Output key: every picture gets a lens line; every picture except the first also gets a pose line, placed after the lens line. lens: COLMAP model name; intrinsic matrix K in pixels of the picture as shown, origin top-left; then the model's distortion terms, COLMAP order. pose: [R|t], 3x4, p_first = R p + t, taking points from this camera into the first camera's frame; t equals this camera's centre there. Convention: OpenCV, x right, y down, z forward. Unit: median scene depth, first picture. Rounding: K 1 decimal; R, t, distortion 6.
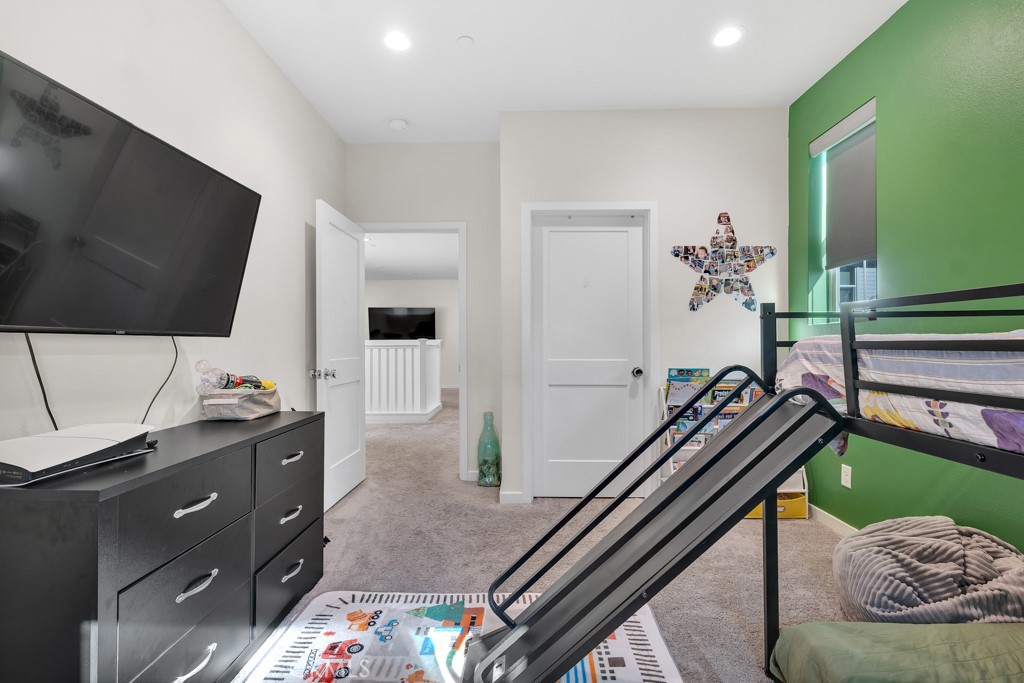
lens RADIAL K [[478.6, 0, 512.0], [0, 478.6, 341.5], [0, 0, 1]] dist [0.000816, -0.000283]
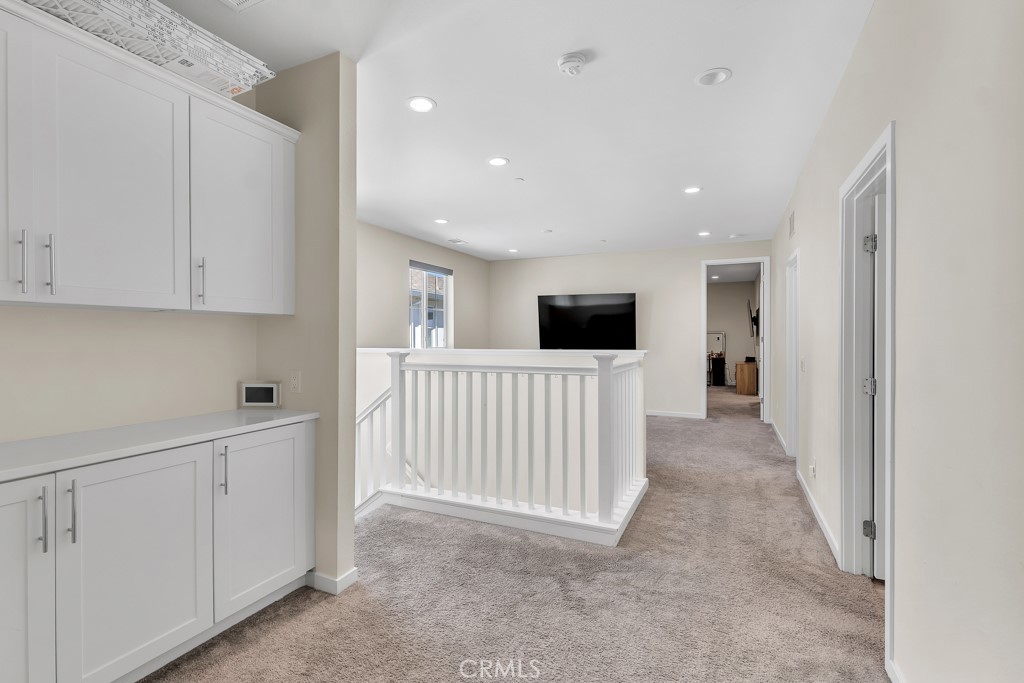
lens RADIAL K [[478.6, 0, 512.0], [0, 478.6, 341.5], [0, 0, 1]] dist [0.000816, -0.000283]
pose [[0.910118, -0.002427, -0.414342, -0.062885], [0.005592, 0.999964, 0.006426, -0.018602], [0.414311, -0.008166, 0.910099, 0.450721]]
